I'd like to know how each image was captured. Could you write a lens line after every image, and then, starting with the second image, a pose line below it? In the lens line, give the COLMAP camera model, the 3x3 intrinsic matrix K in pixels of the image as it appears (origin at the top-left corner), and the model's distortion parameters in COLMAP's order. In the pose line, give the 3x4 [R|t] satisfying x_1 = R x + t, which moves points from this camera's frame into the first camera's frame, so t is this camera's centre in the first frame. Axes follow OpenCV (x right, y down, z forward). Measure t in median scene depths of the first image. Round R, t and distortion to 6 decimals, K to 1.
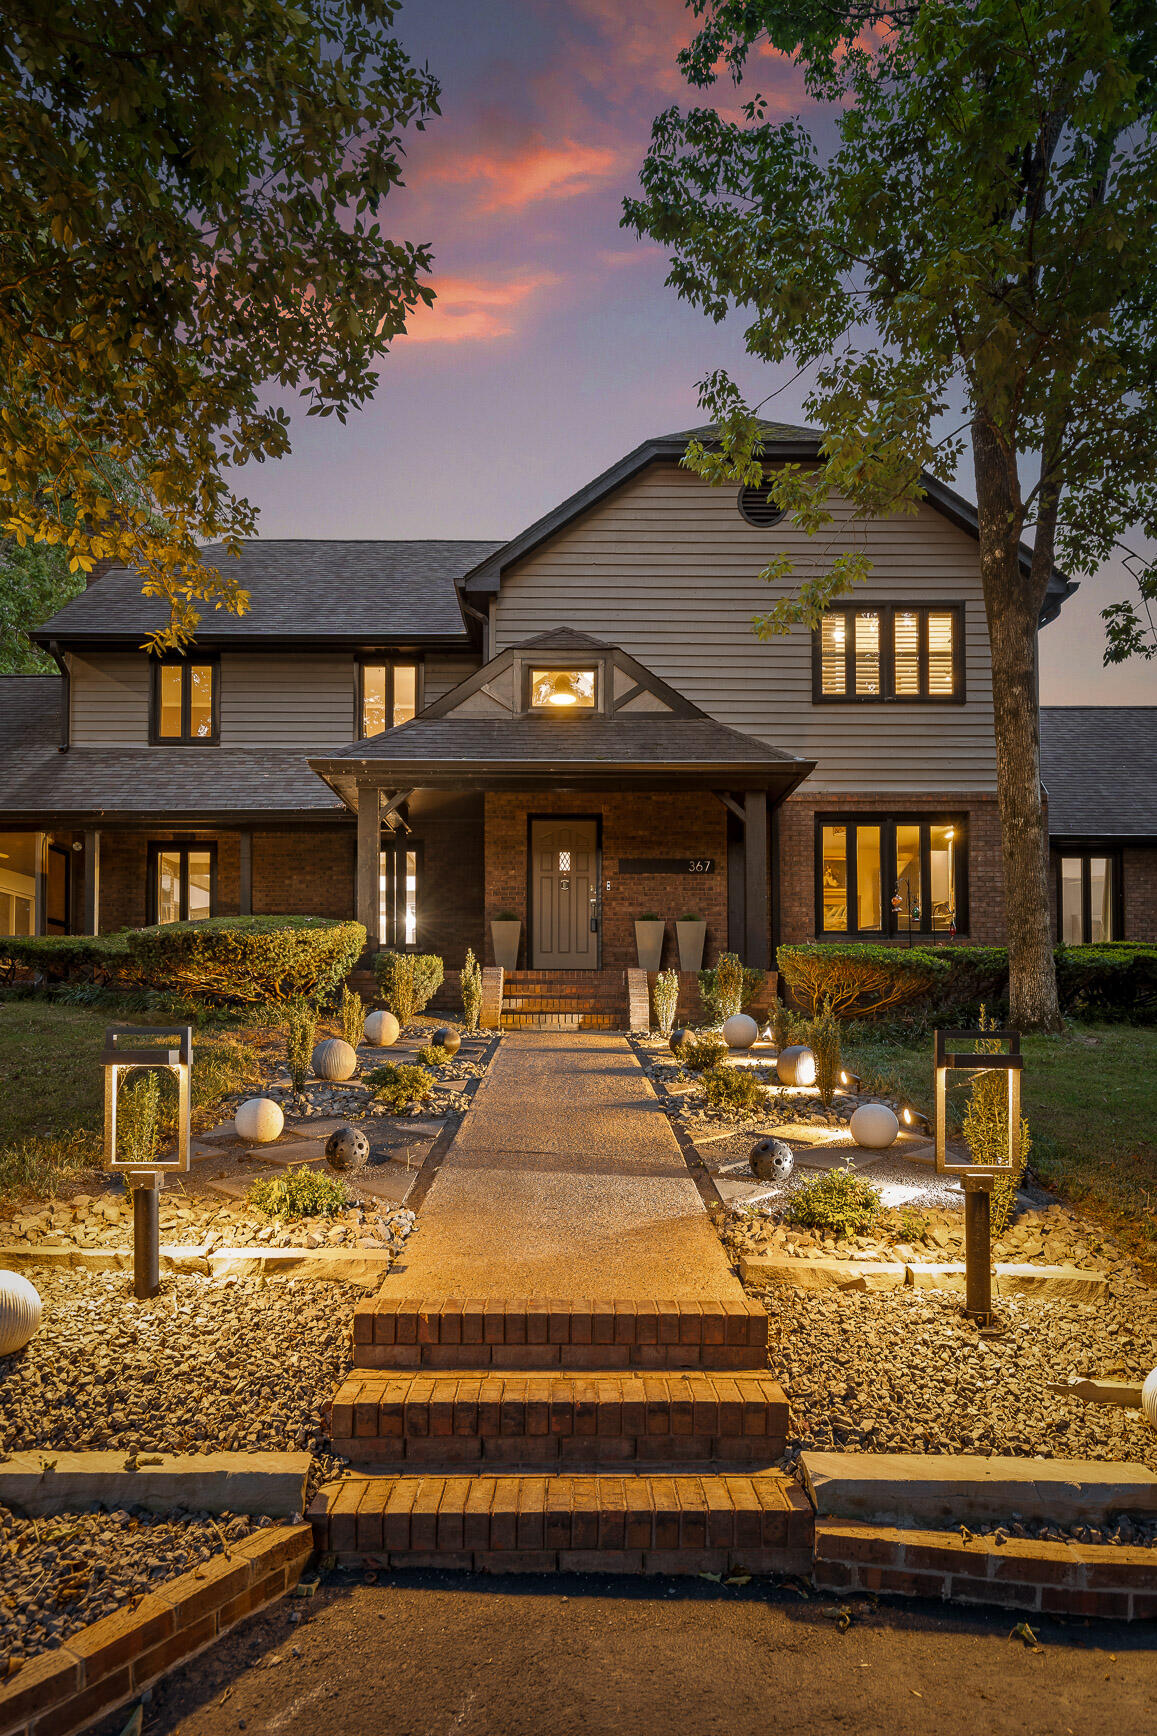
lens RADIAL K [[1088.4, 0, 578.2], [0, 1088.4, 864.5], [0, 0, 1]] dist [0.005356, 0.002544]
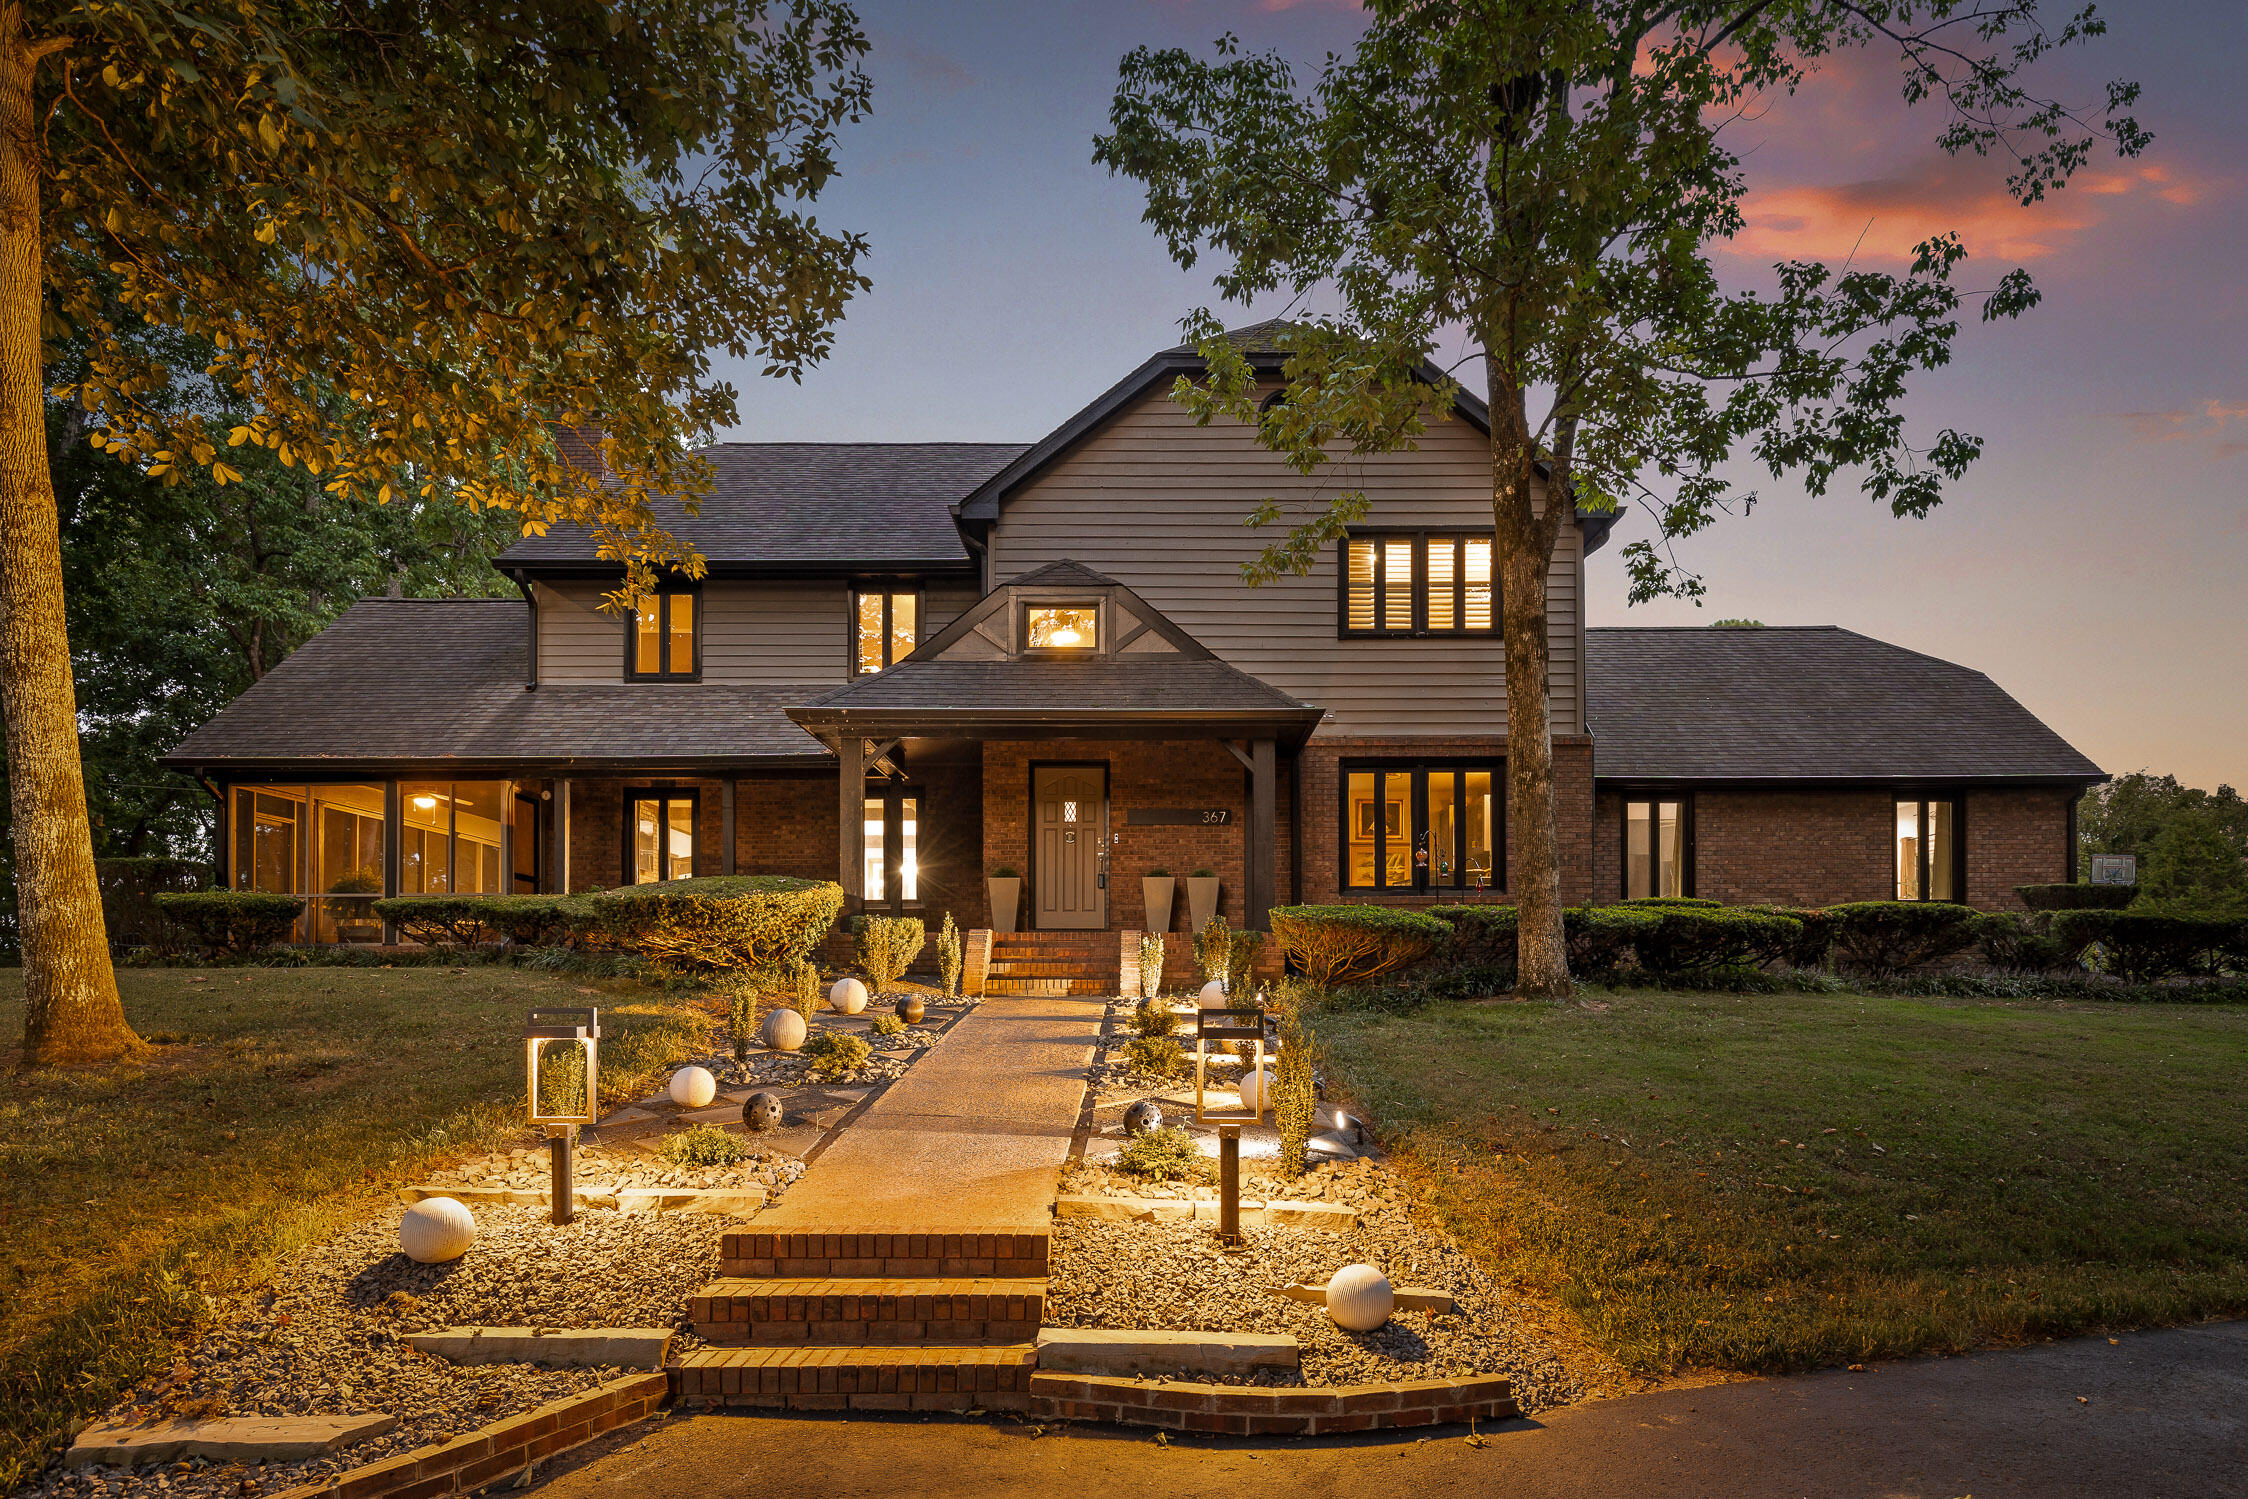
lens RADIAL K [[1299.1, 0, 1140.5], [0, 1299.1, 805.8], [0, 0, 1]] dist [0.008982, -0.000396]
pose [[0.999920, -0.004305, -0.011860, 0.093061], [0.004439, 0.999926, 0.011294, -0.031145], [0.011810, -0.011345, 0.999866, -0.155150]]
